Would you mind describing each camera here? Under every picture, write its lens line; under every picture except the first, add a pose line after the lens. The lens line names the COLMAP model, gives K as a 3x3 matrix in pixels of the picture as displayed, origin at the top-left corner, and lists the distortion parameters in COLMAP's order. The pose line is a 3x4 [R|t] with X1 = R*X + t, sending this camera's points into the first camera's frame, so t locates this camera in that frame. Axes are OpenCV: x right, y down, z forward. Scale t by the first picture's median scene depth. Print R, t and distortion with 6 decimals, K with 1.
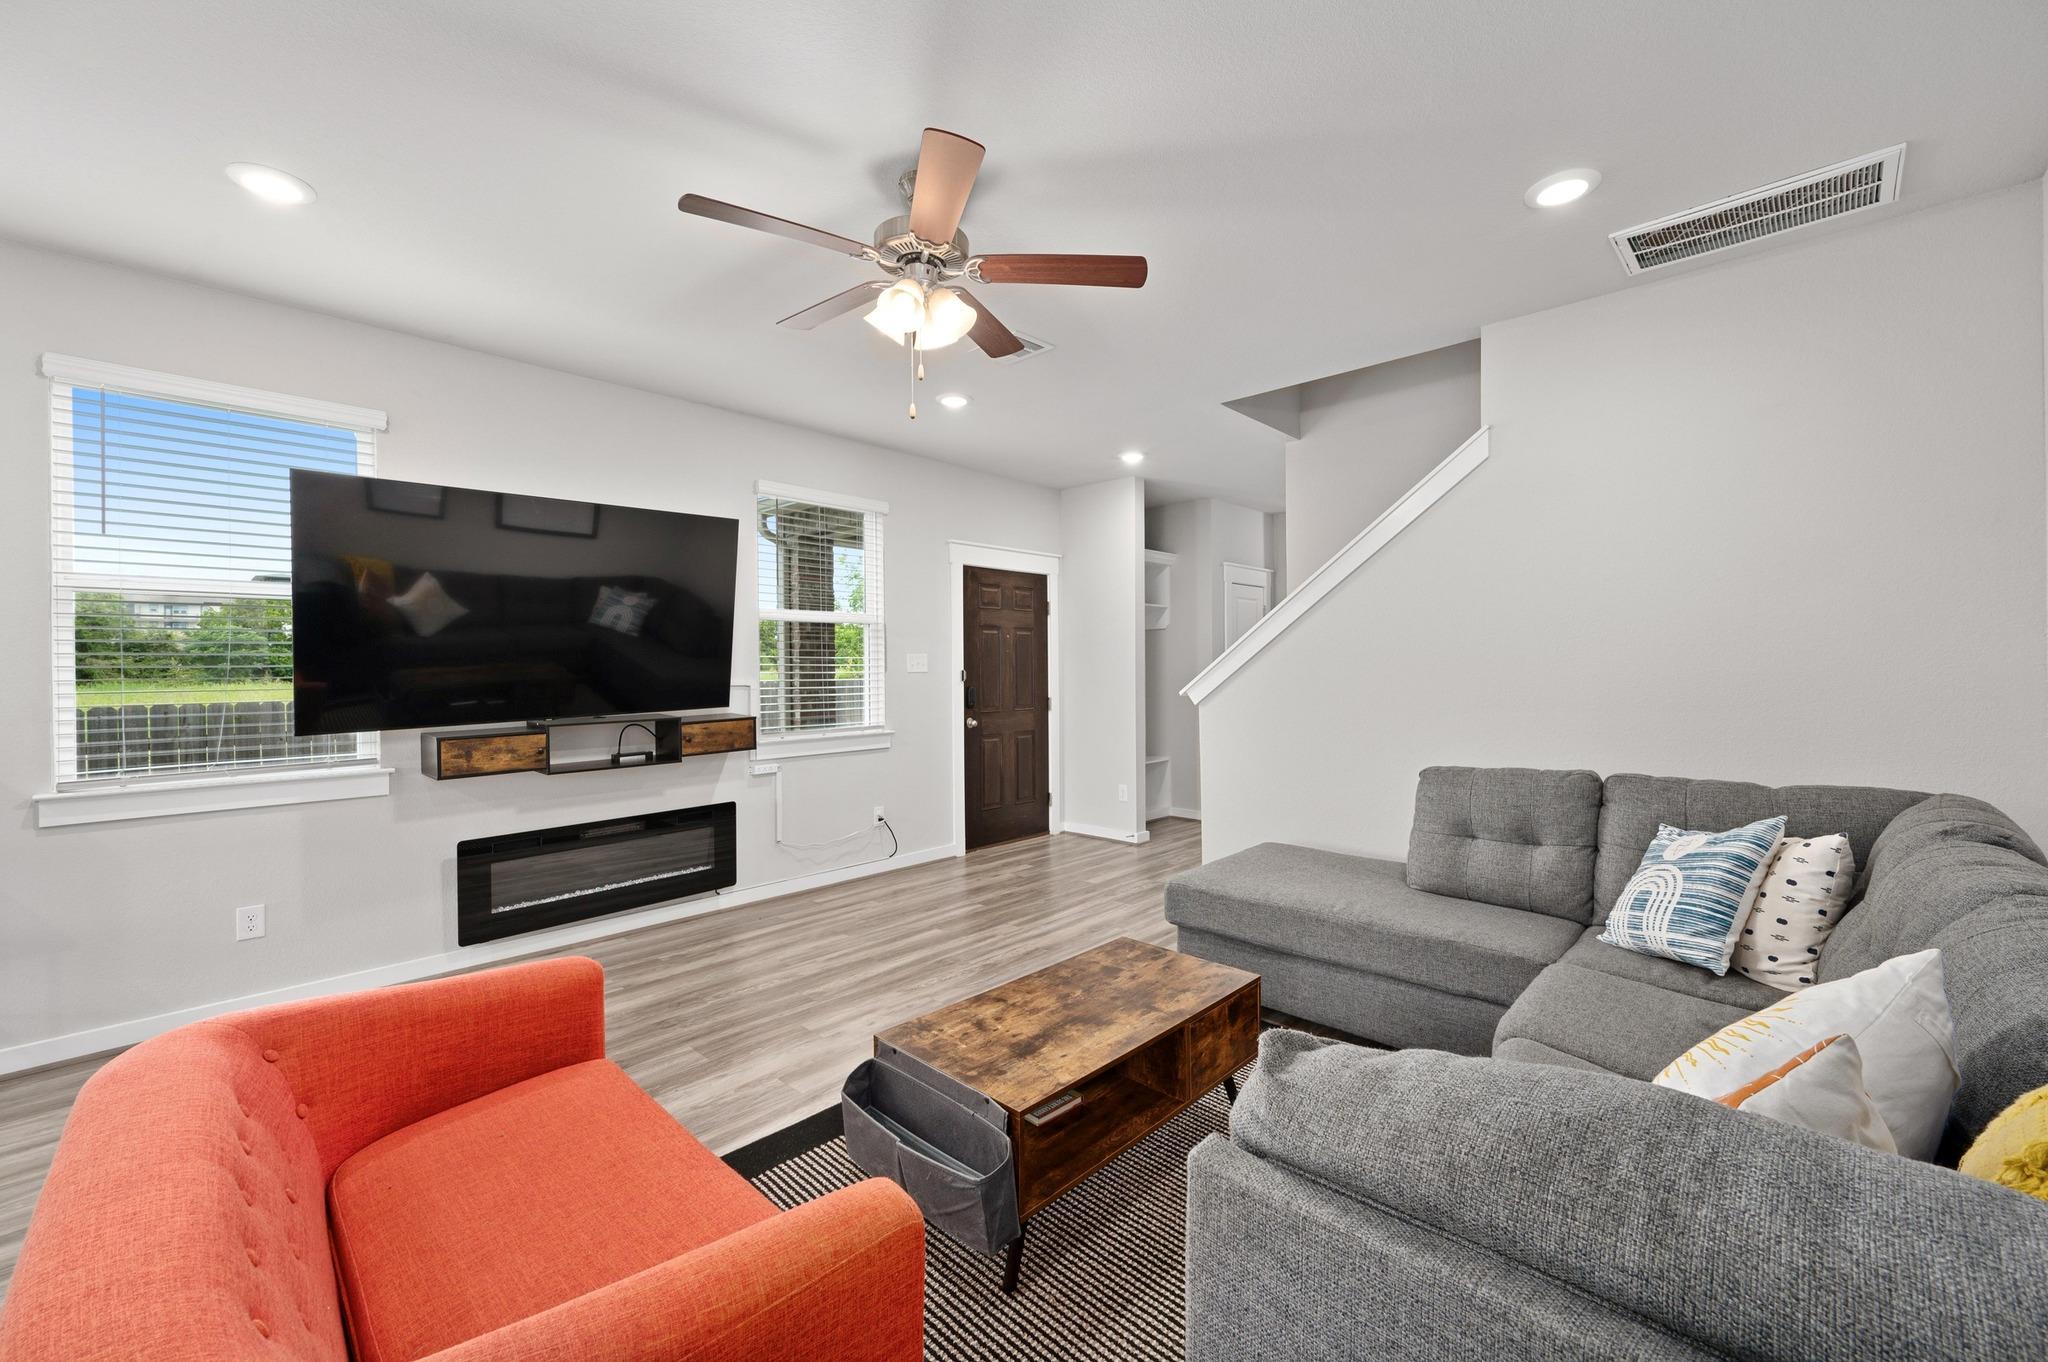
lens RADIAL K [[813.0, 0, 1029.0], [0, 813.0, 679.5], [0, 0, 1]] dist [-0.002227, -0.000107]
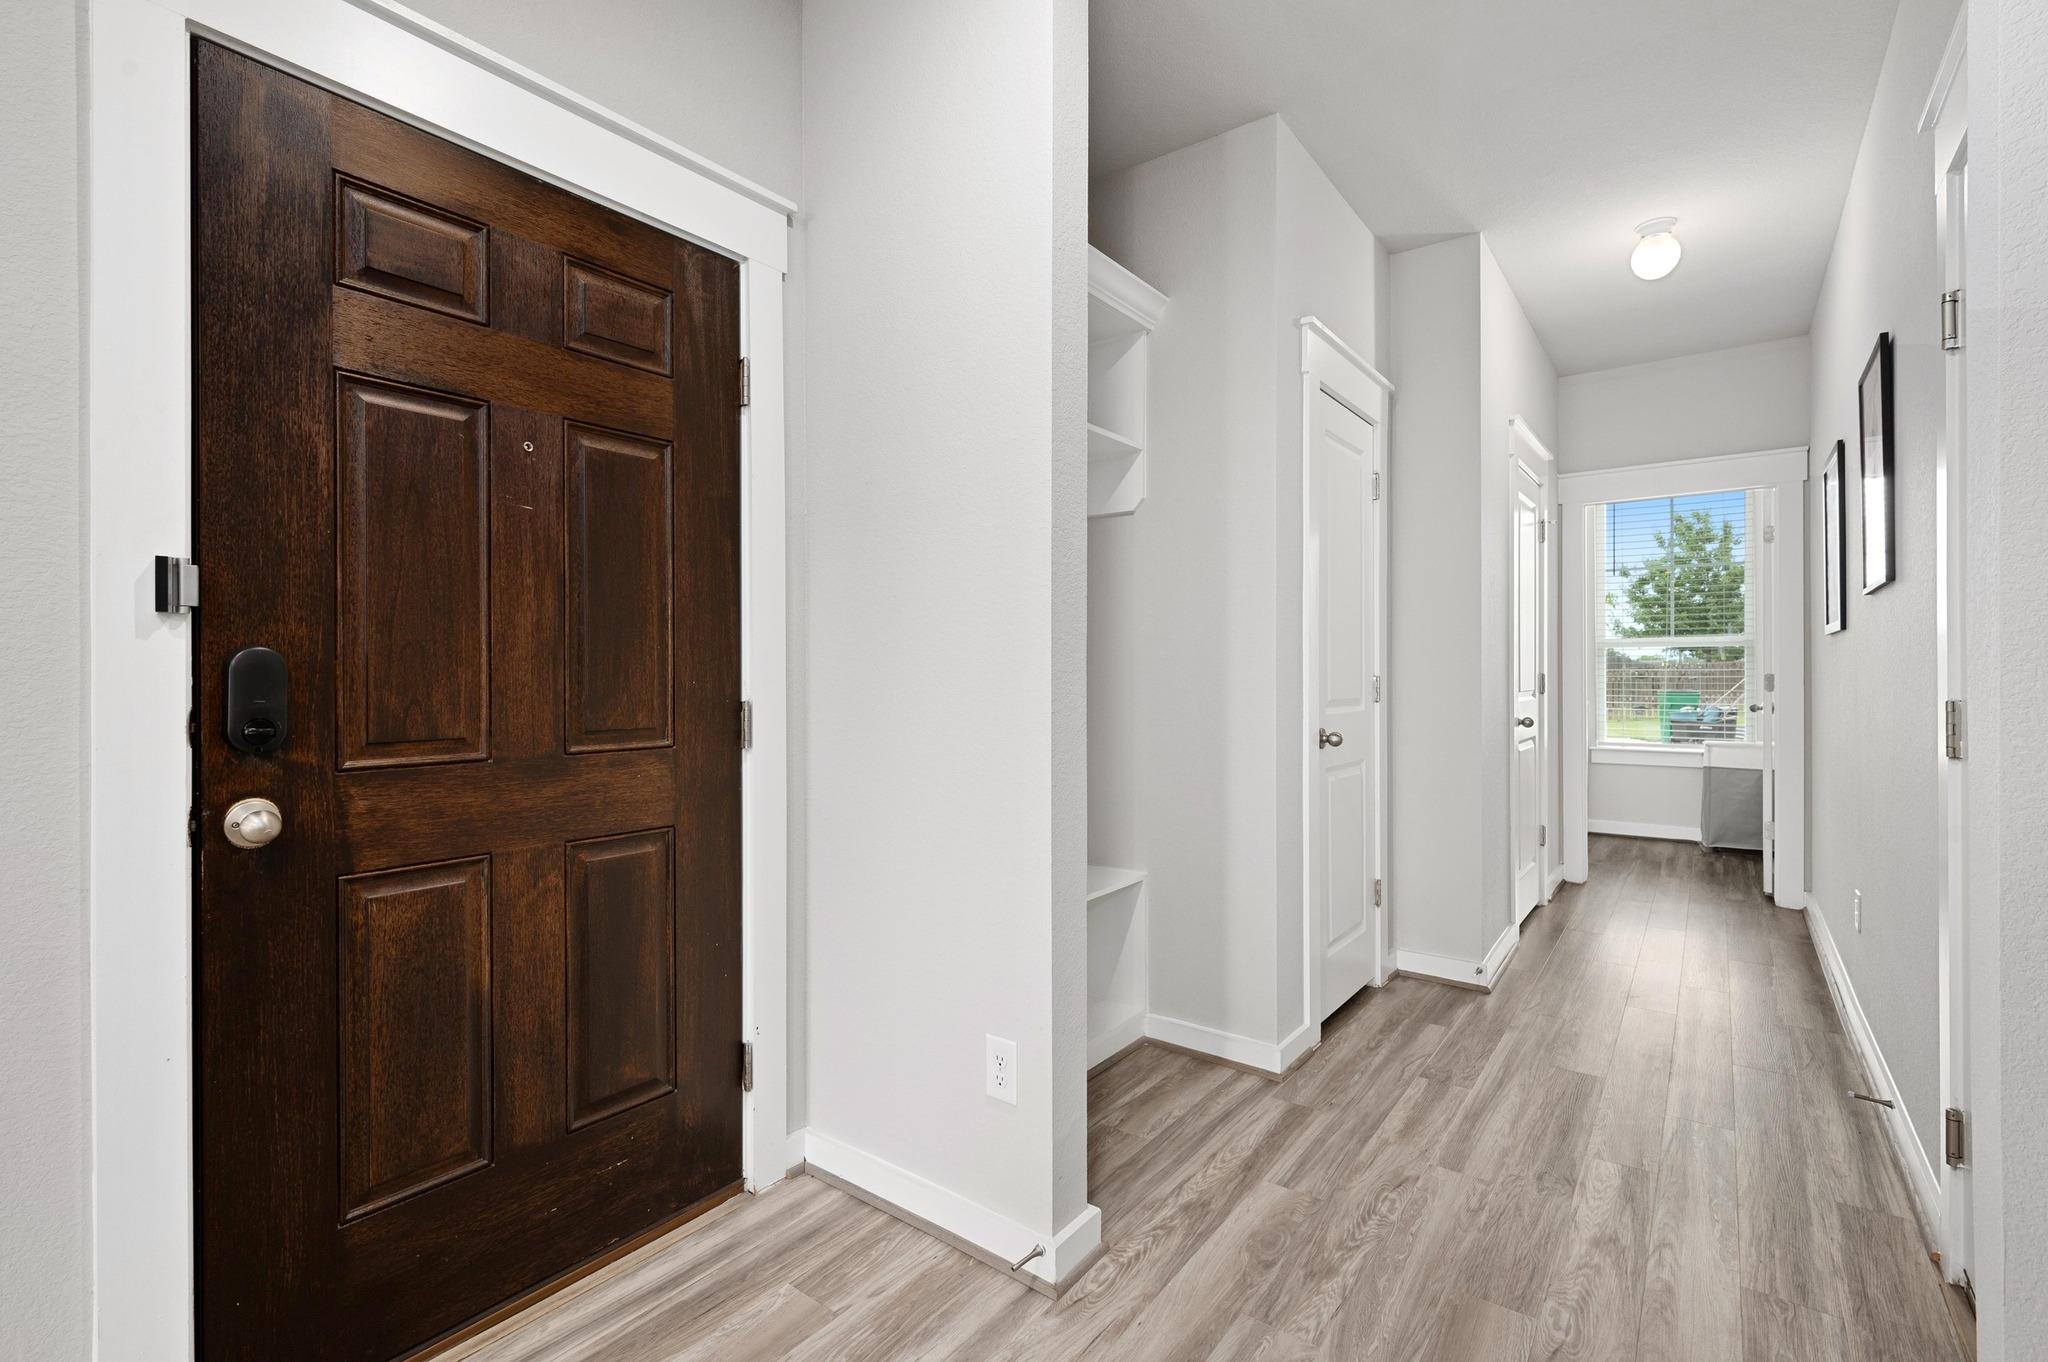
lens RADIAL K [[906.4, 0, 1037.8], [0, 906.4, 669.0], [0, 0, 1]] dist [-0.001820, -0.000309]
pose [[0.994644, 0.006551, 0.103153, 0.122195], [-0.005639, 0.999942, -0.009140, 0.016889], [-0.103207, 0.008509, 0.994624, 0.896062]]
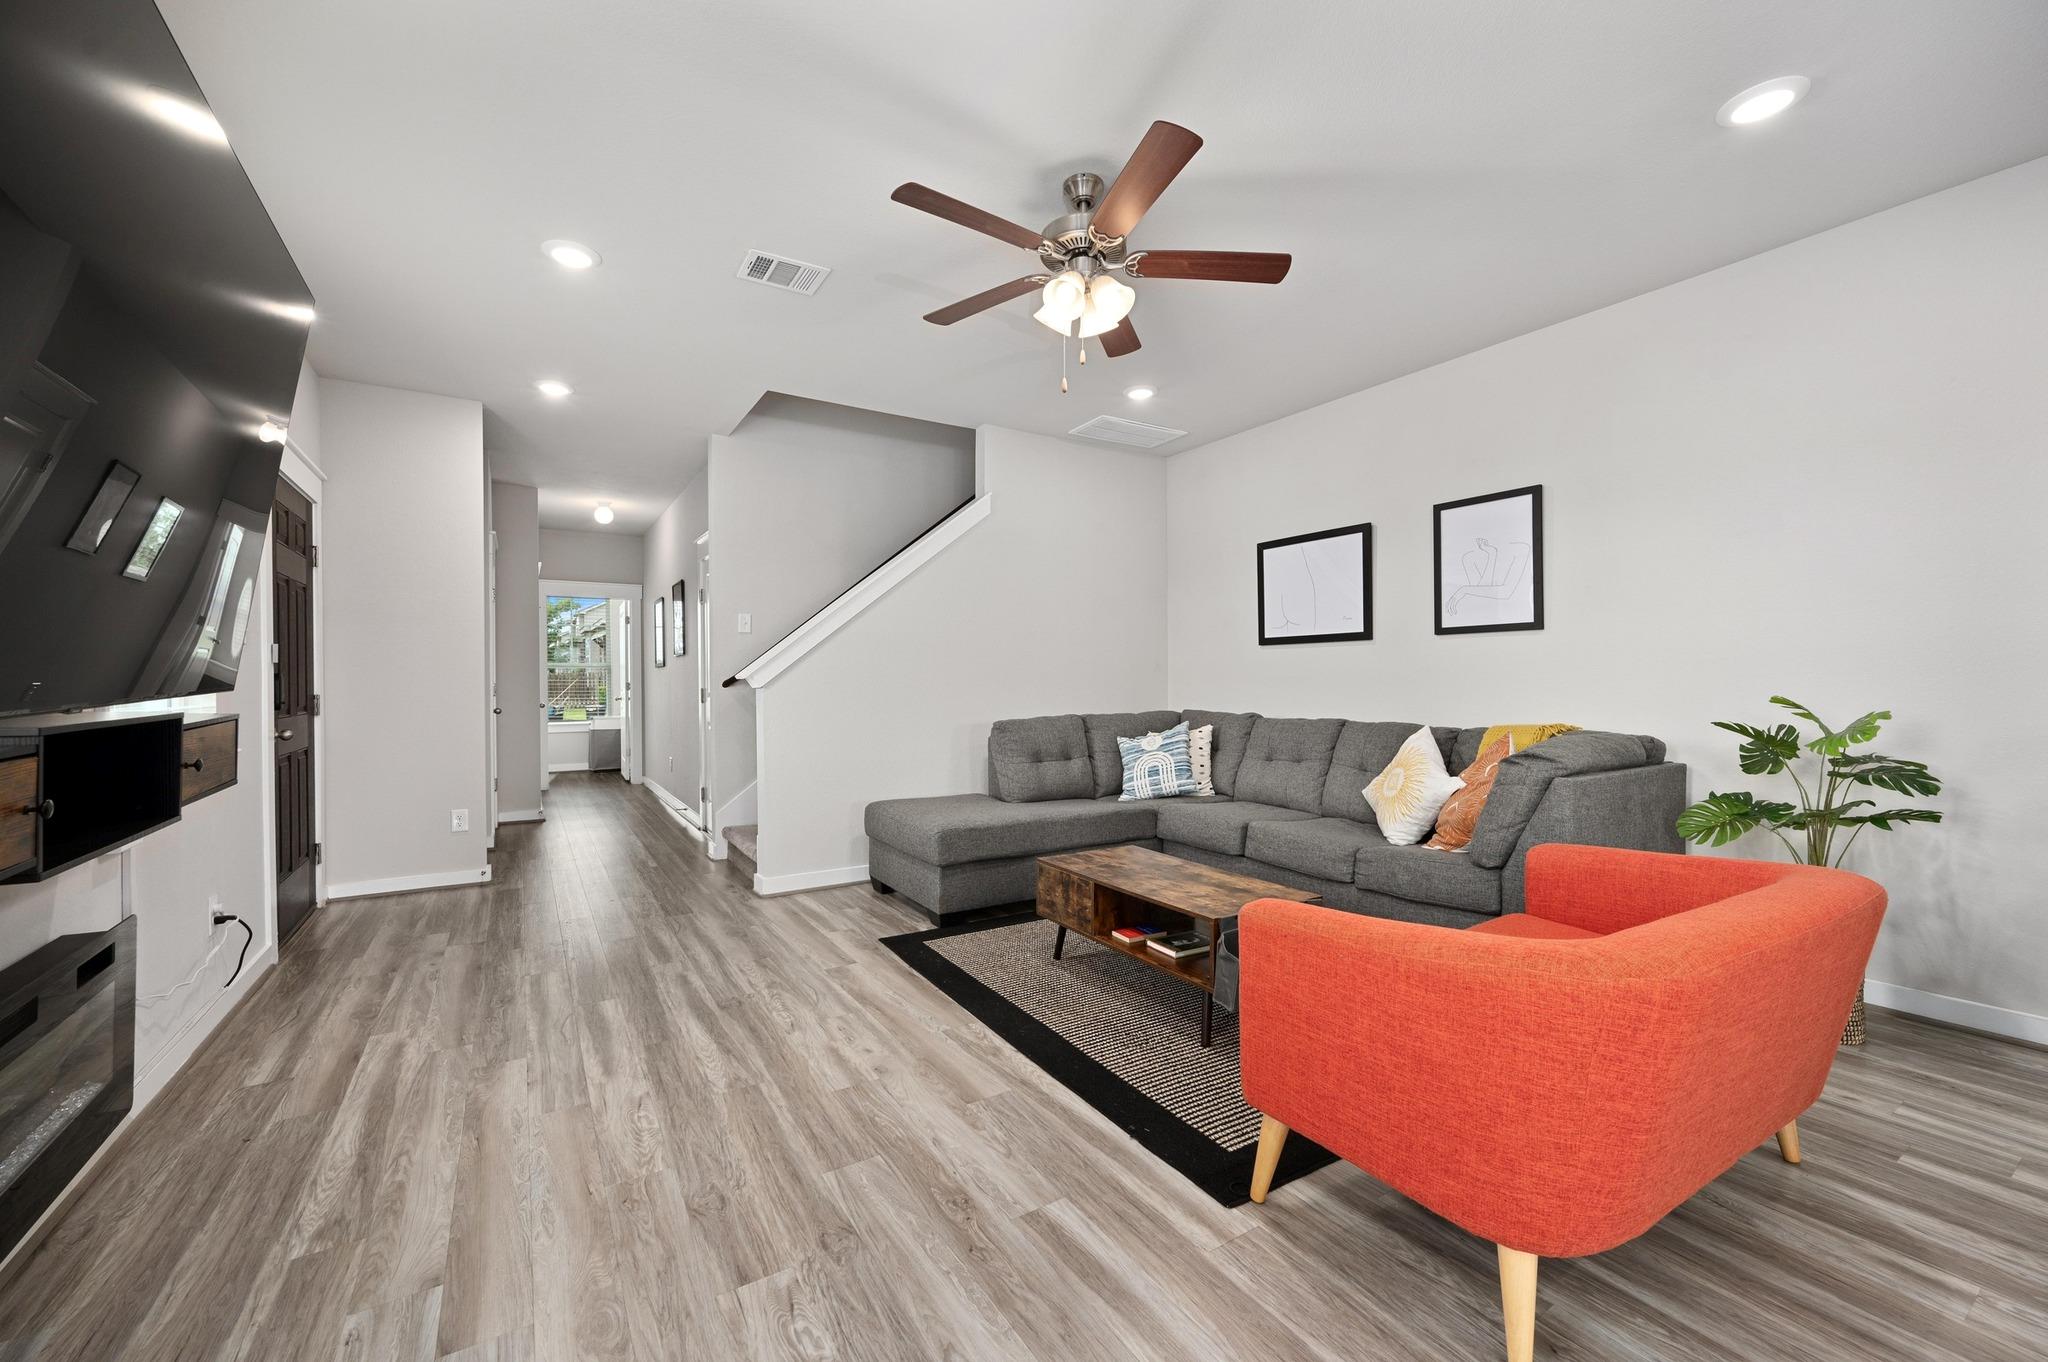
lens RADIAL K [[813.0, 0, 1017.5], [0, 813.0, 677.9], [0, 0, 1]] dist [-0.002227, -0.000107]
pose [[0.258363, 0.008722, 0.966009, -0.603970], [0.013380, 0.999831, -0.012605, 0.032075], [-0.965955, 0.016182, 0.258202, 0.392305]]
